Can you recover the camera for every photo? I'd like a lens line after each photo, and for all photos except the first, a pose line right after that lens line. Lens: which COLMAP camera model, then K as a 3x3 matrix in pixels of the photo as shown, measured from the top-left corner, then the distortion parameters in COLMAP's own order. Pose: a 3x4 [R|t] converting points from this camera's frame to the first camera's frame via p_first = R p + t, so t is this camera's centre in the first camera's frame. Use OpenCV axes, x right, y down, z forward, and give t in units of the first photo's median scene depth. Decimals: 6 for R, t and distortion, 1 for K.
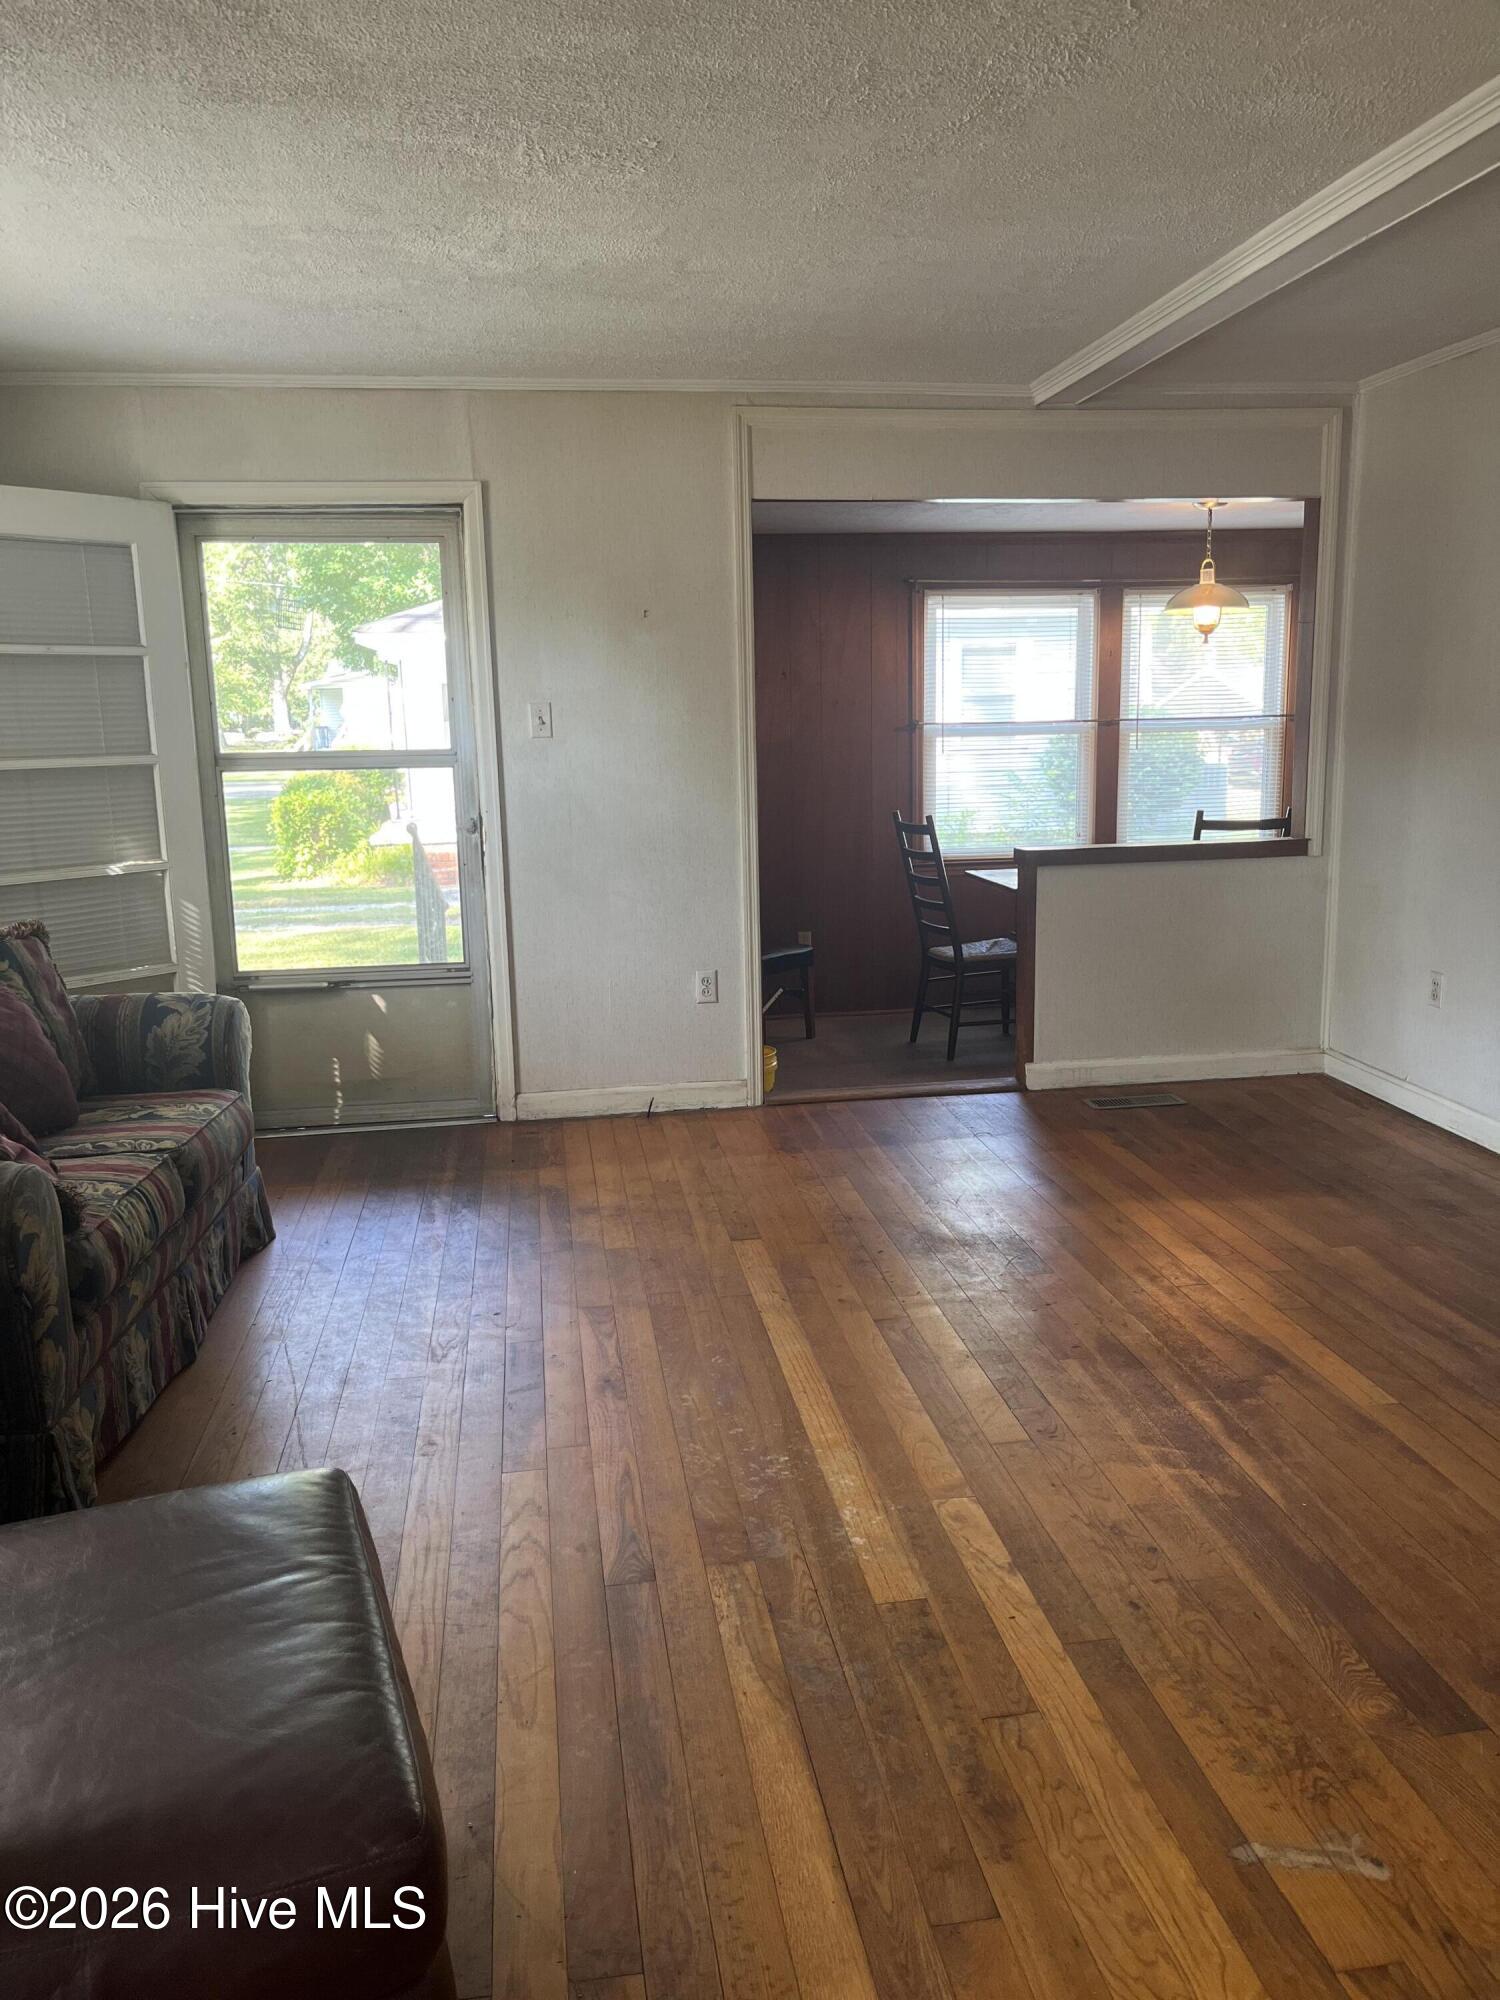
lens RADIAL K [[1525.4, 0, 754.5], [0, 1525.4, 1004.4], [0, 0, 1]] dist [0.075486, -0.106899]
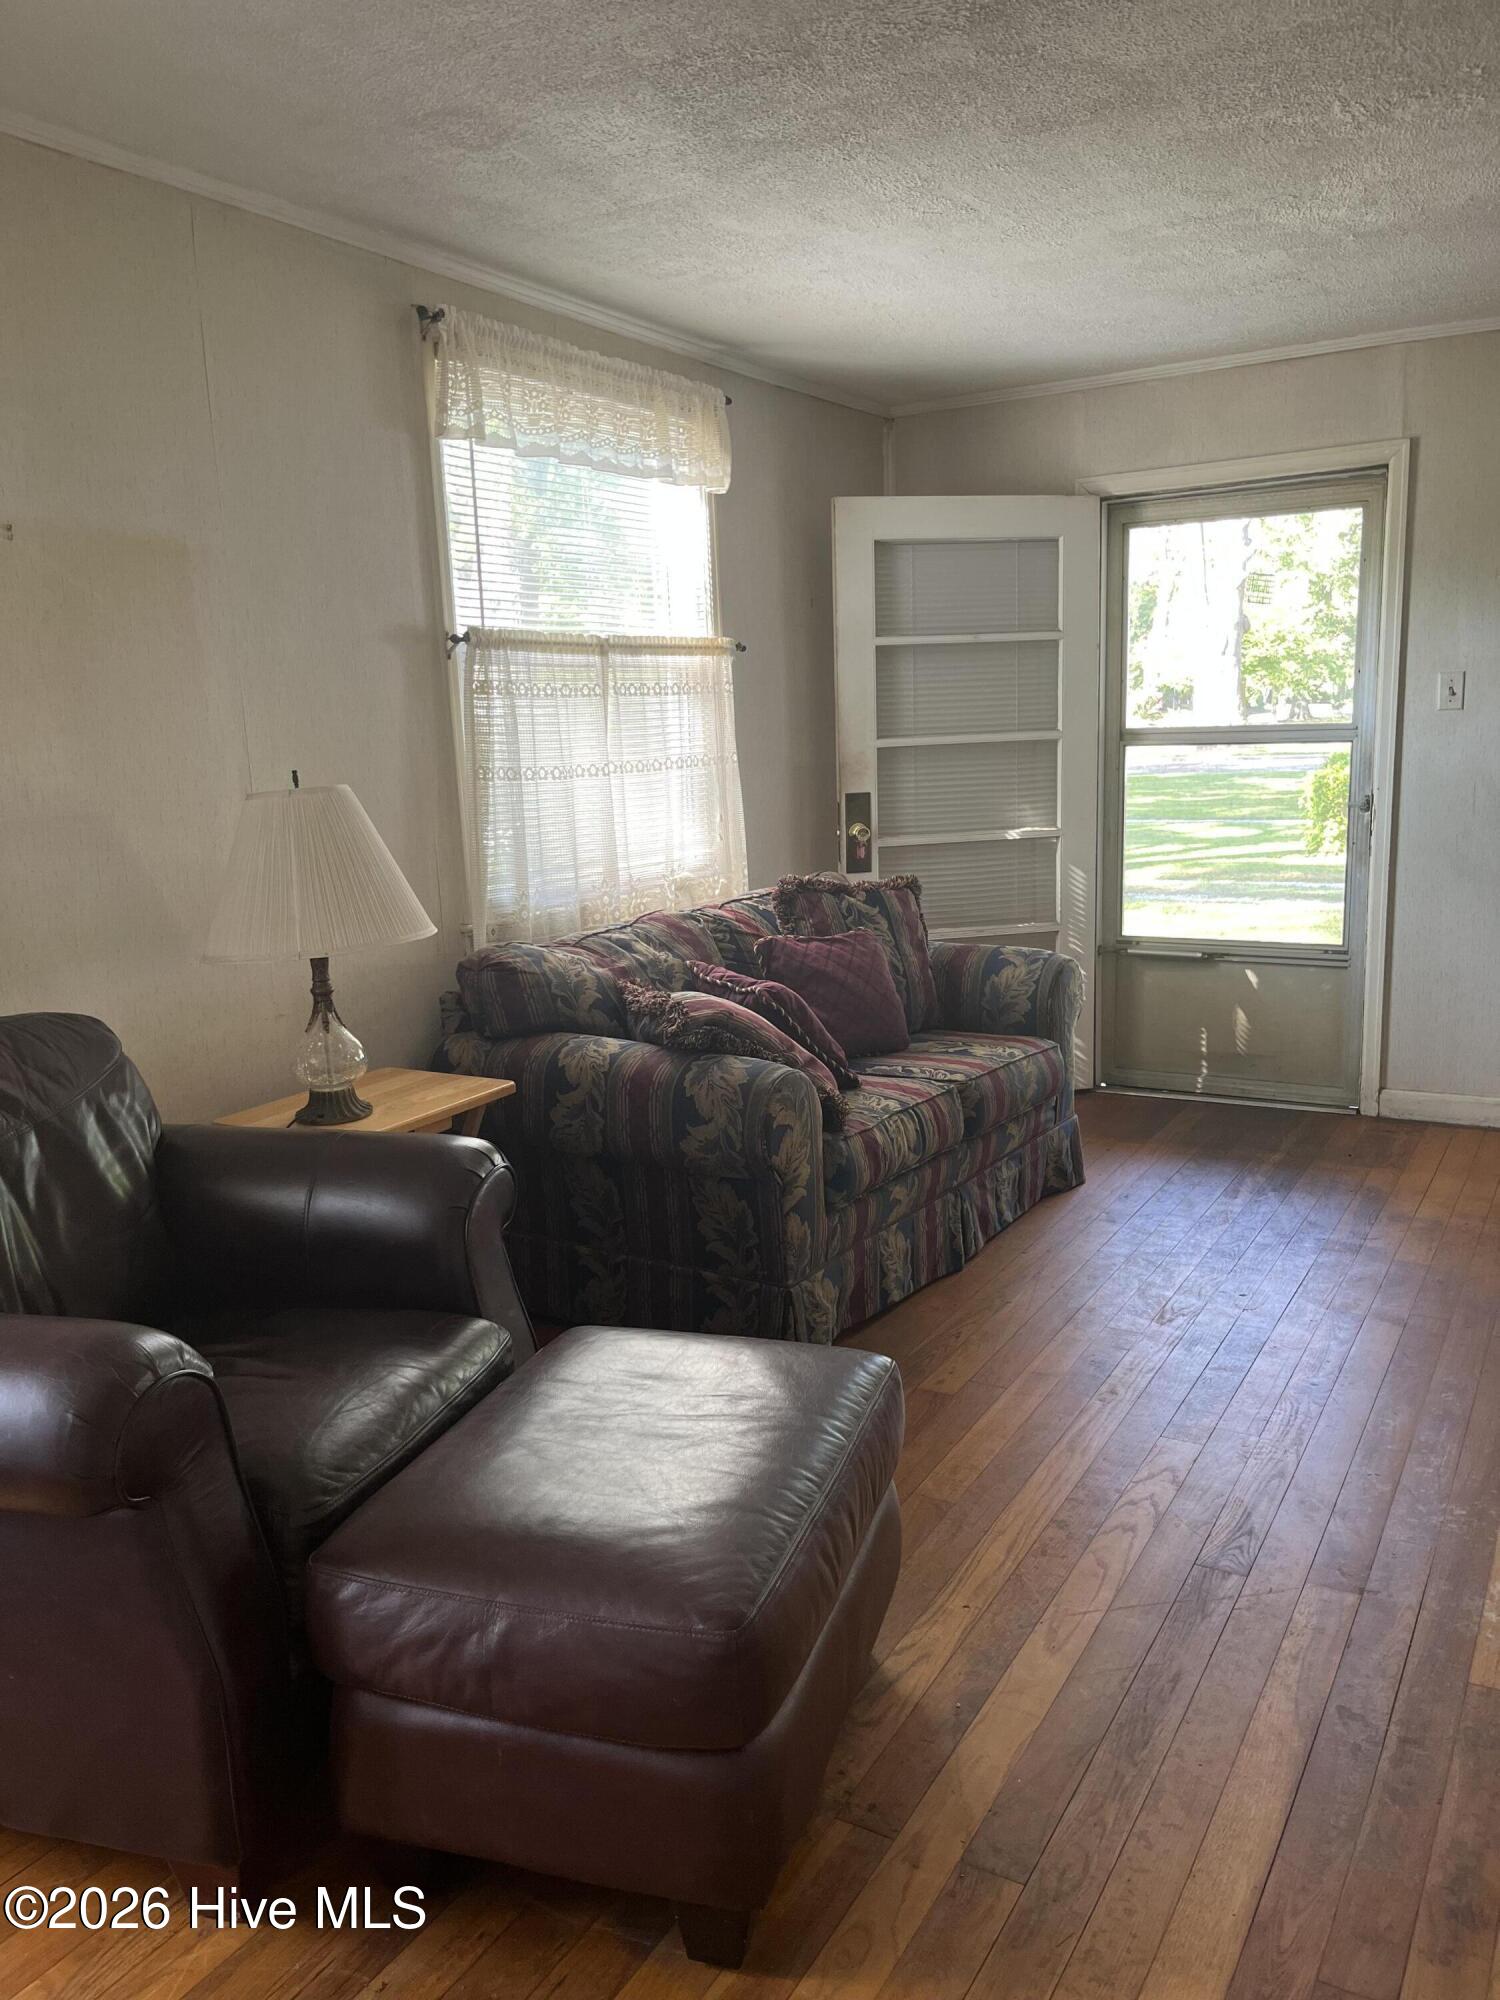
lens RADIAL K [[1525.4, 0, 754.5], [0, 1525.4, 1004.4], [0, 0, 1]] dist [0.075486, -0.106899]
pose [[0.783563, 0.109989, -0.611499, 0.141809], [-0.099358, 0.993722, 0.051423, -0.004032], [0.613317, 0.020464, 0.789572, 0.013589]]
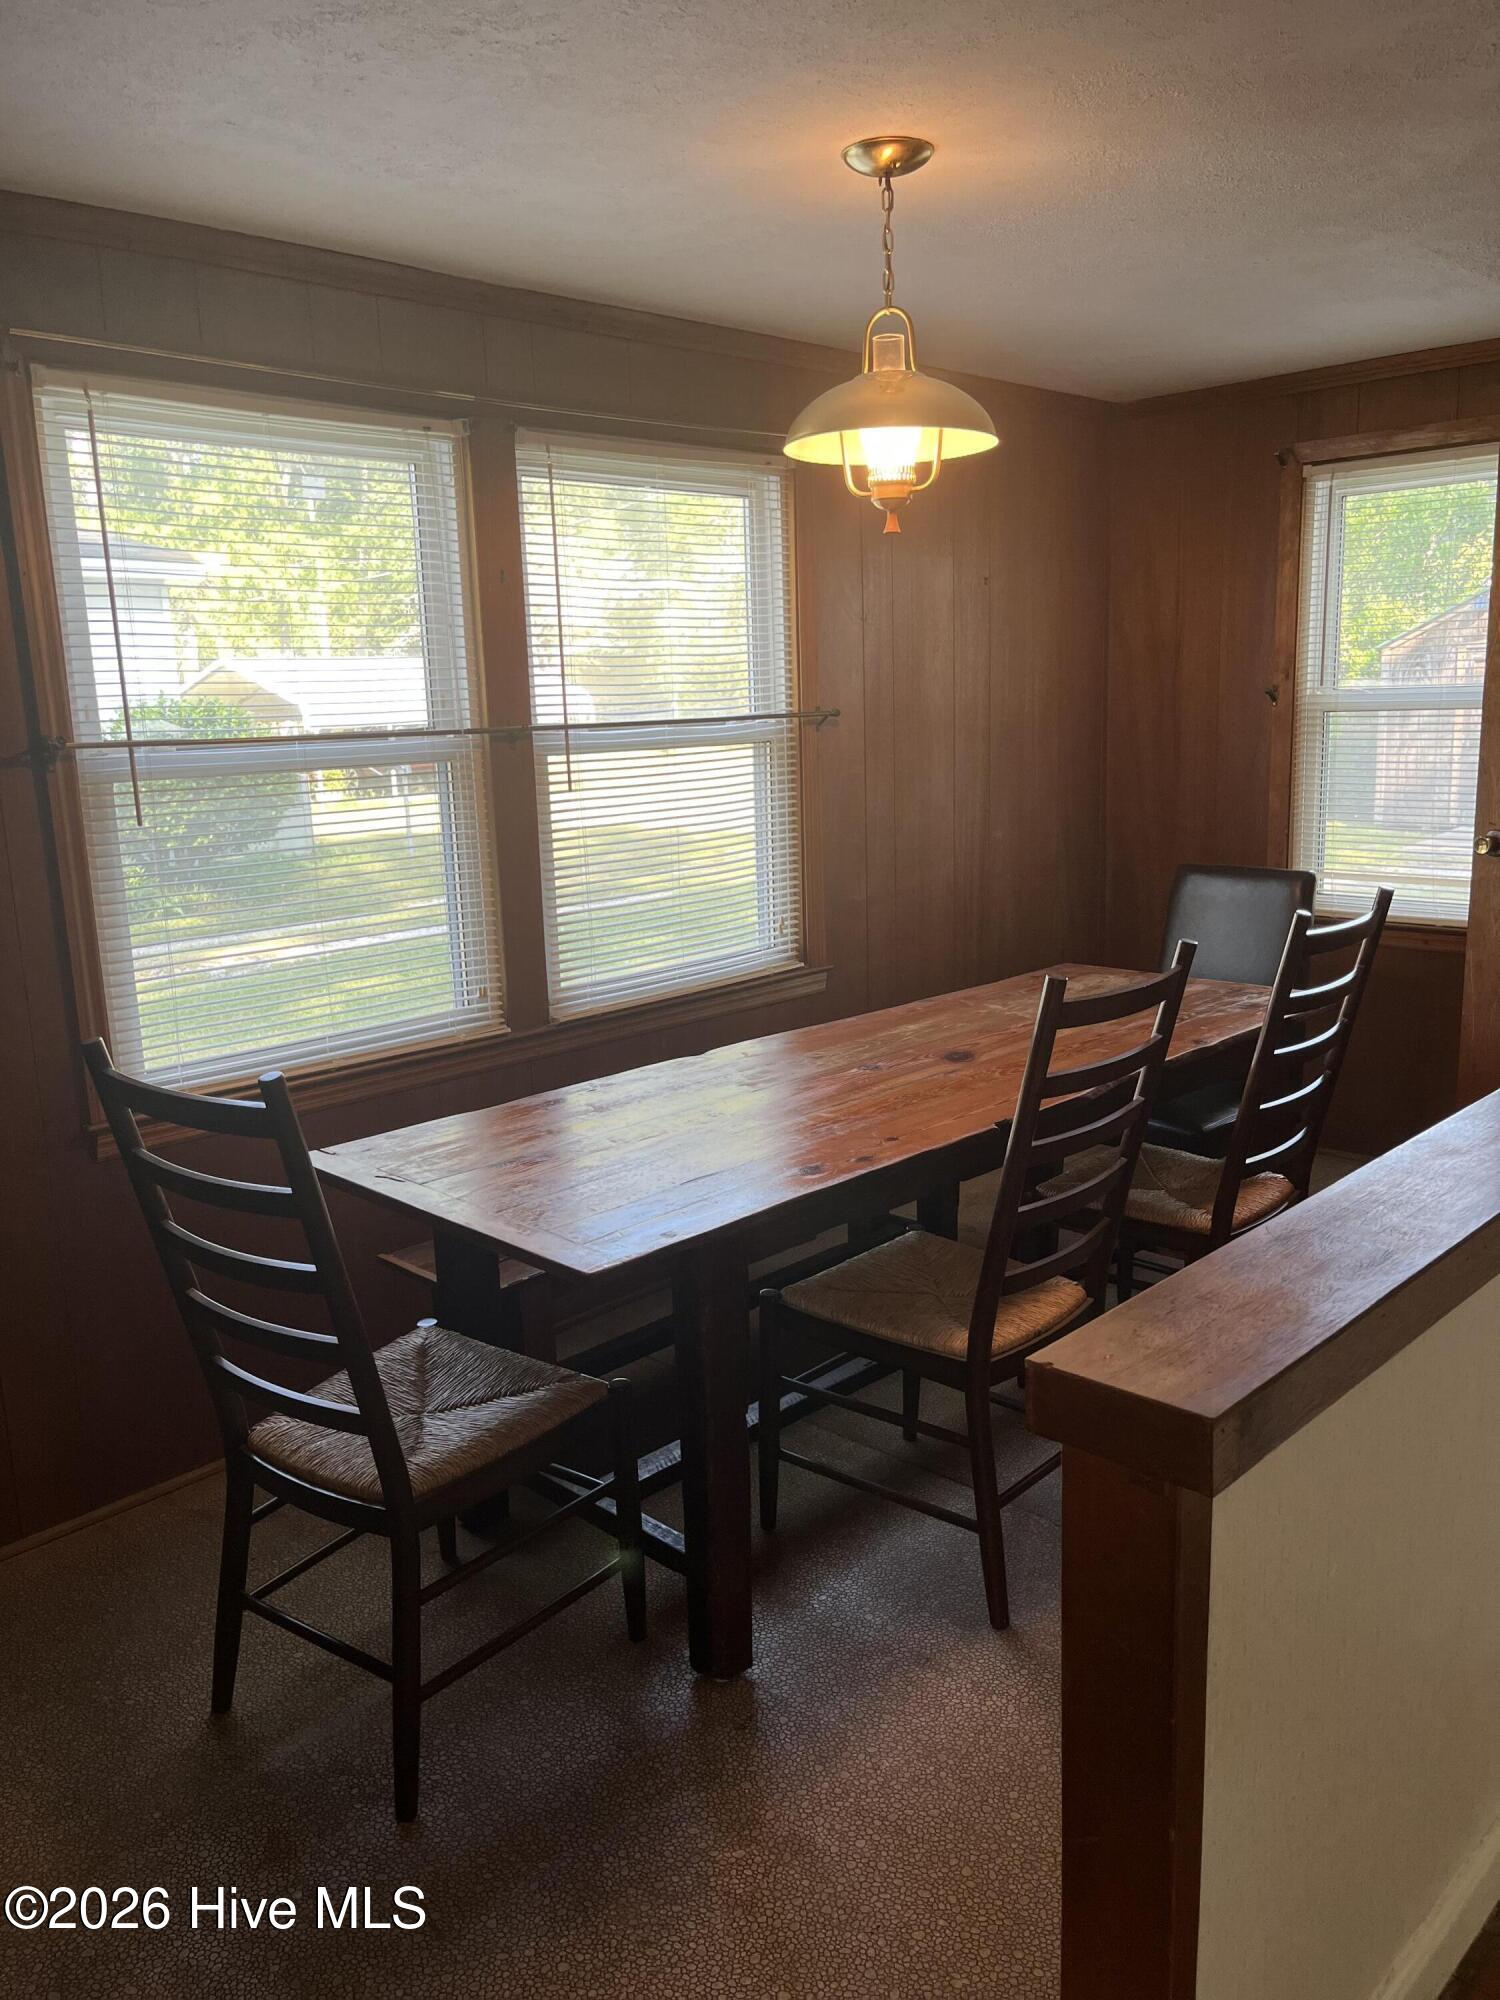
lens RADIAL K [[1525.4, 0, 754.5], [0, 1525.4, 1004.4], [0, 0, 1]] dist [0.075486, -0.106899]
pose [[0.805424, -0.124595, 0.579455, 0.035191], [0.124748, 0.991391, 0.039774, -0.207489], [-0.579422, 0.040251, 0.814033, 1.084205]]
